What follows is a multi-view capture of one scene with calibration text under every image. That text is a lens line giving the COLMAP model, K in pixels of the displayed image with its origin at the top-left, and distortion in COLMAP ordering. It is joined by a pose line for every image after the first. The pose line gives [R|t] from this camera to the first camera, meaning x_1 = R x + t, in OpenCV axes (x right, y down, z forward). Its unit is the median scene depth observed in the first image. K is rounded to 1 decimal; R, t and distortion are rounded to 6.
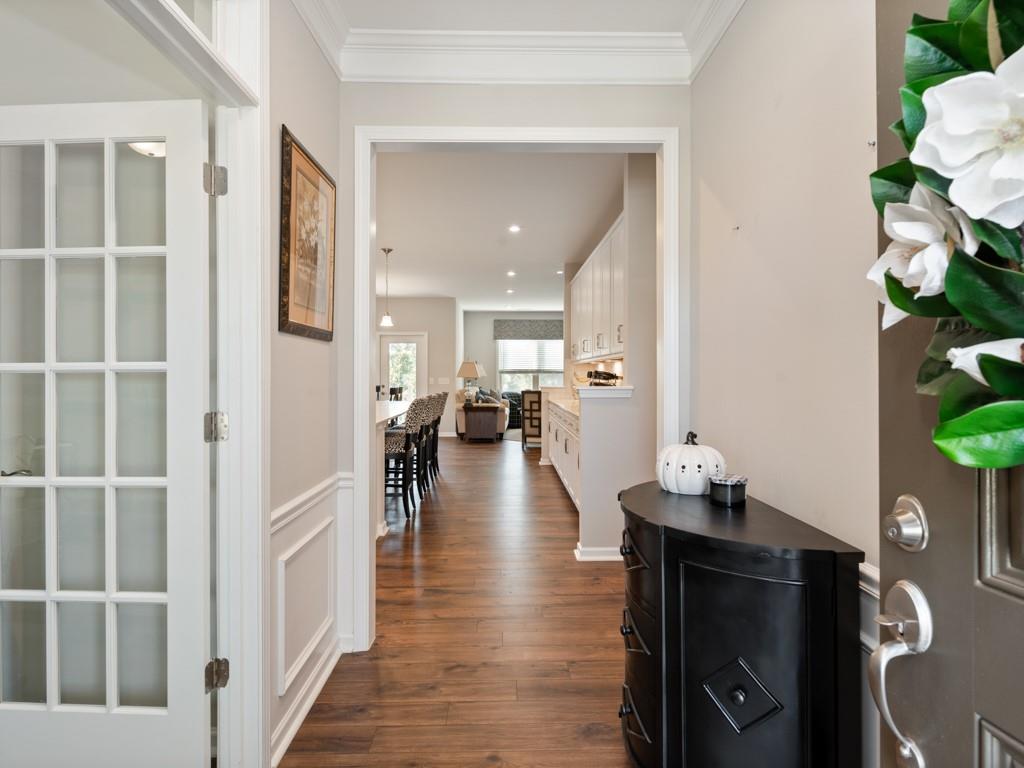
lens RADIAL K [[538.2, 0, 511.8], [0, 538.2, 374.1], [0, 0, 1]] dist [0.002024, 0.000143]
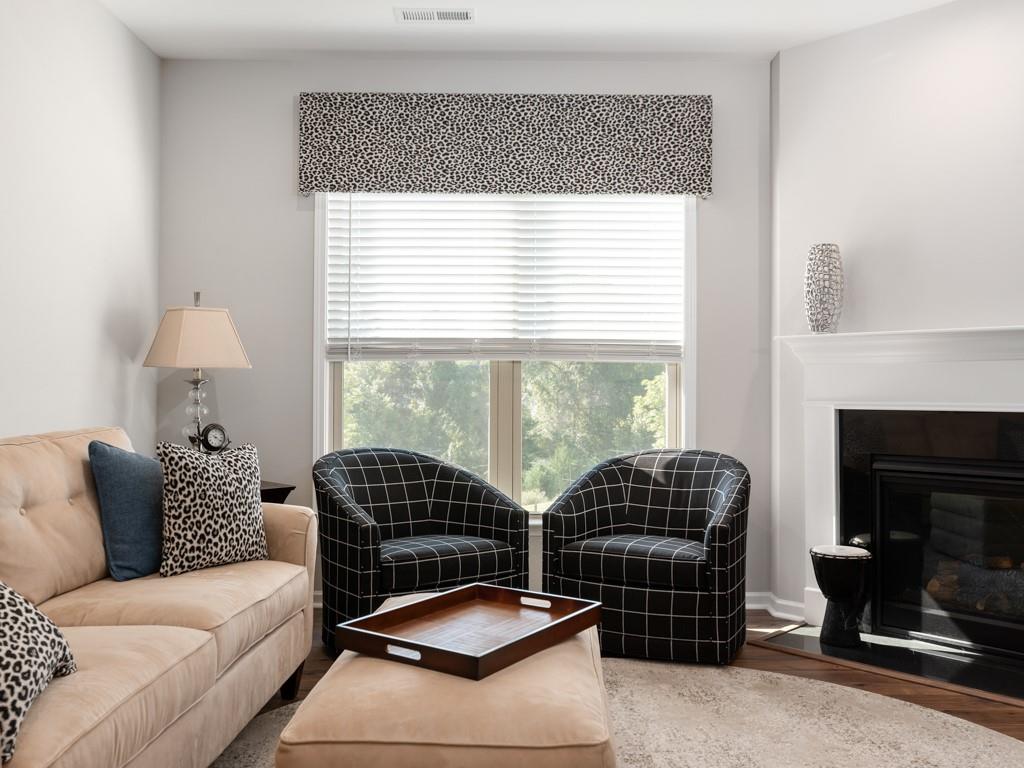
lens RADIAL K [[910.7, 0, 511.4], [0, 910.7, 376.0], [0, 0, 1]] dist [0.000519, -0.002657]
pose [[0.999987, 0.003137, -0.004061, 0.060112], [-0.003191, 0.999906, -0.013368, 0.012409], [0.004019, 0.013381, 0.999902, 0.810695]]
